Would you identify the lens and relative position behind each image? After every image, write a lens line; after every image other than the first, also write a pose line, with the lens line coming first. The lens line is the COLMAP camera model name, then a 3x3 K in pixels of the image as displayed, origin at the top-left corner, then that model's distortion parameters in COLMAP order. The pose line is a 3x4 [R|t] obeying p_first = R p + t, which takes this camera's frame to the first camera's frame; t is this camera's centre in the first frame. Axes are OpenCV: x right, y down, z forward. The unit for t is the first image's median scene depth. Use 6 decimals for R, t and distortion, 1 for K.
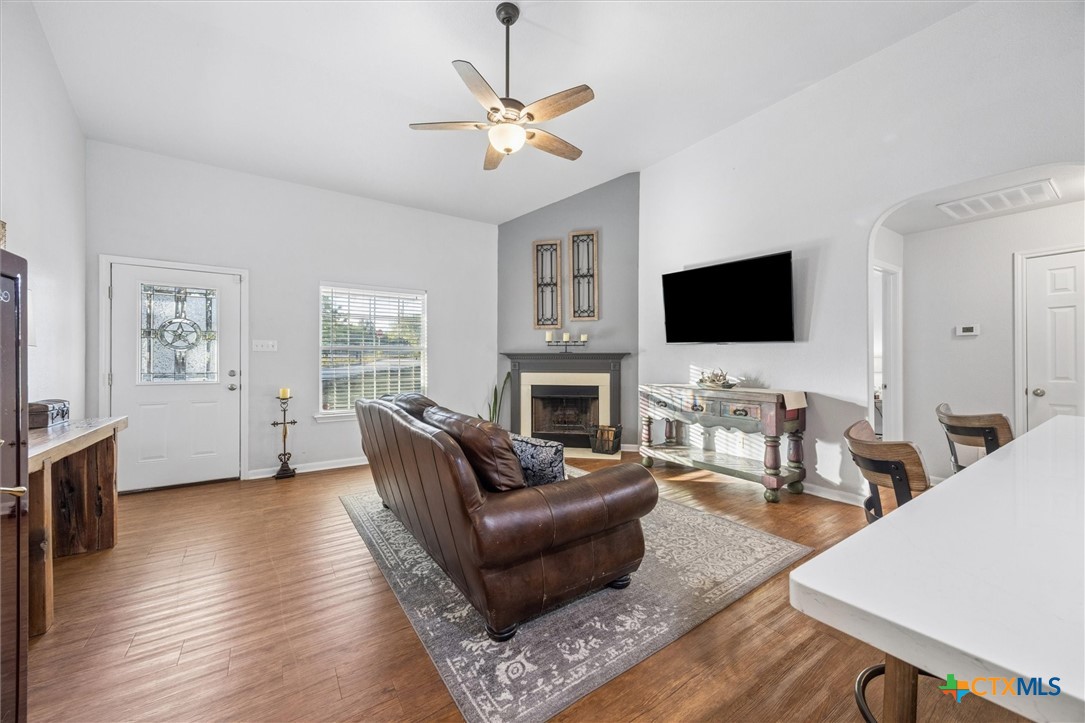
lens RADIAL K [[410.1, 0, 546.6], [0, 410.1, 363.8], [0, 0, 1]] dist [-0.003249, 0.000202]
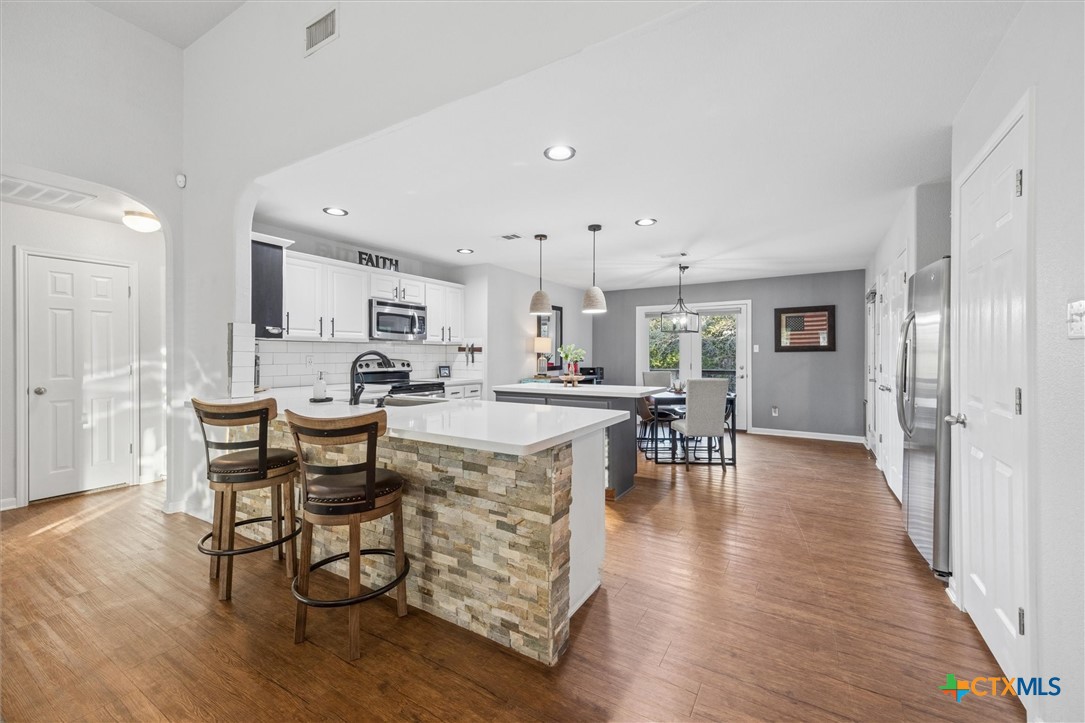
lens RADIAL K [[442.3, 0, 545.6], [0, 442.3, 360.0], [0, 0, 1]] dist [0.003030, 0.000102]
pose [[-0.421774, -0.007217, 0.906672, -0.369324], [0.005933, 0.999925, 0.010719, -0.011994], [-0.906681, 0.009901, -0.421700, 0.385691]]
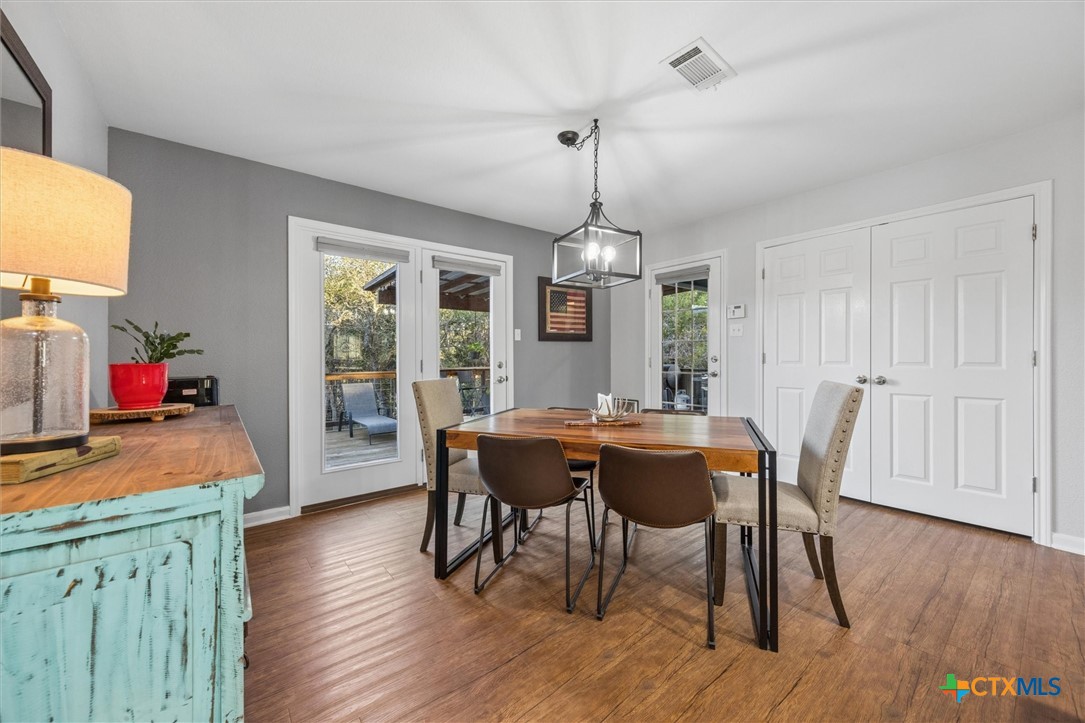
lens RADIAL K [[410.1, 0, 541.9], [0, 410.1, 356.9], [0, 0, 1]] dist [-0.003249, 0.000202]
pose [[-0.996459, 0.006021, -0.083861, 1.354946], [0.005622, 0.999972, 0.004990, 0.028489], [0.083889, 0.004501, -0.996465, -0.243843]]
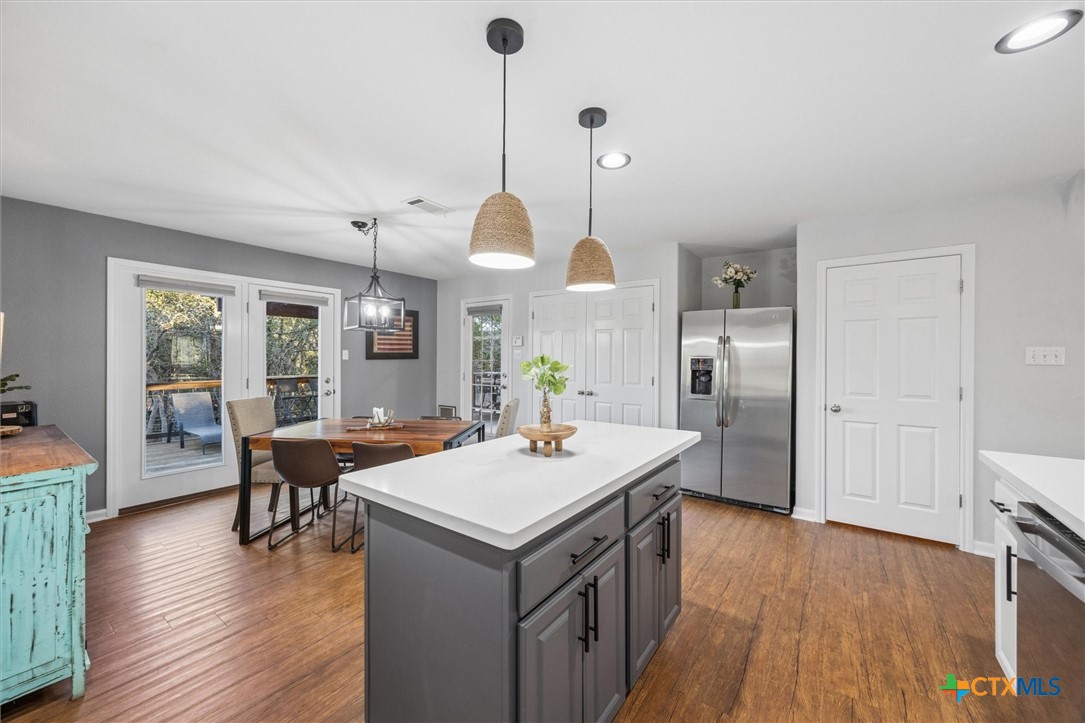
lens RADIAL K [[410.1, 0, 547.4], [0, 410.1, 358.4], [0, 0, 1]] dist [-0.003249, 0.000202]
pose [[-0.935290, -0.003899, -0.353860, 1.137636], [-0.007164, 0.999943, 0.007917, -0.045762], [0.353809, 0.009940, -0.935265, 0.213488]]
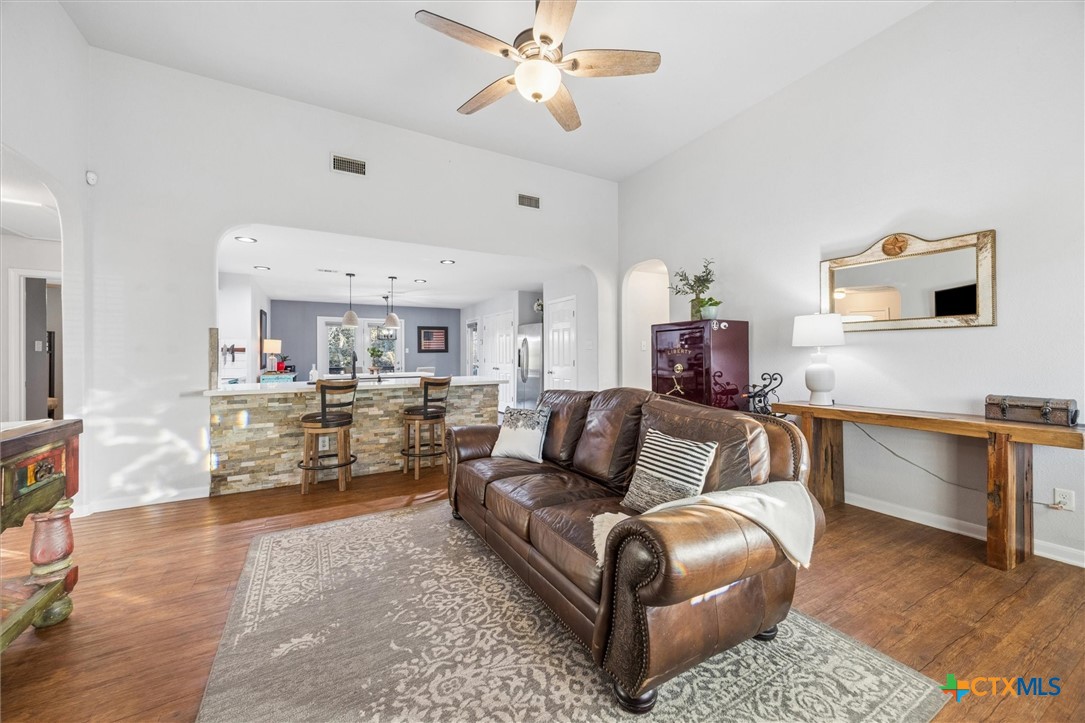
lens RADIAL K [[410.1, 0, 548.0], [0, 410.1, 354.6], [0, 0, 1]] dist [-0.003249, 0.000202]
pose [[-0.996854, 0.005783, 0.079052, -0.174562], [0.006267, 0.999963, 0.005870, -0.017979], [-0.079015, 0.006347, -0.996853, 1.776286]]
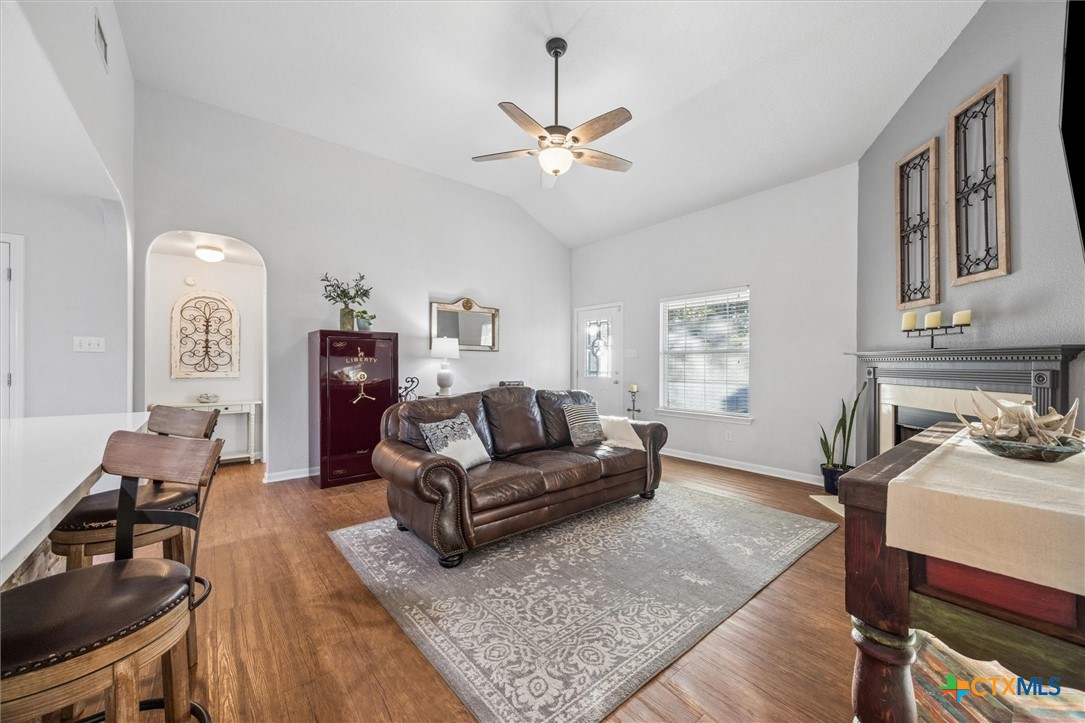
lens RADIAL K [[410.1, 0, 551.8], [0, 410.1, 363.1], [0, 0, 1]] dist [-0.003249, 0.000202]
pose [[0.094984, -0.002097, -0.995477, 0.985690], [-0.006755, 0.999973, -0.002751, -0.007383], [0.995456, 0.006986, 0.094967, 0.873676]]
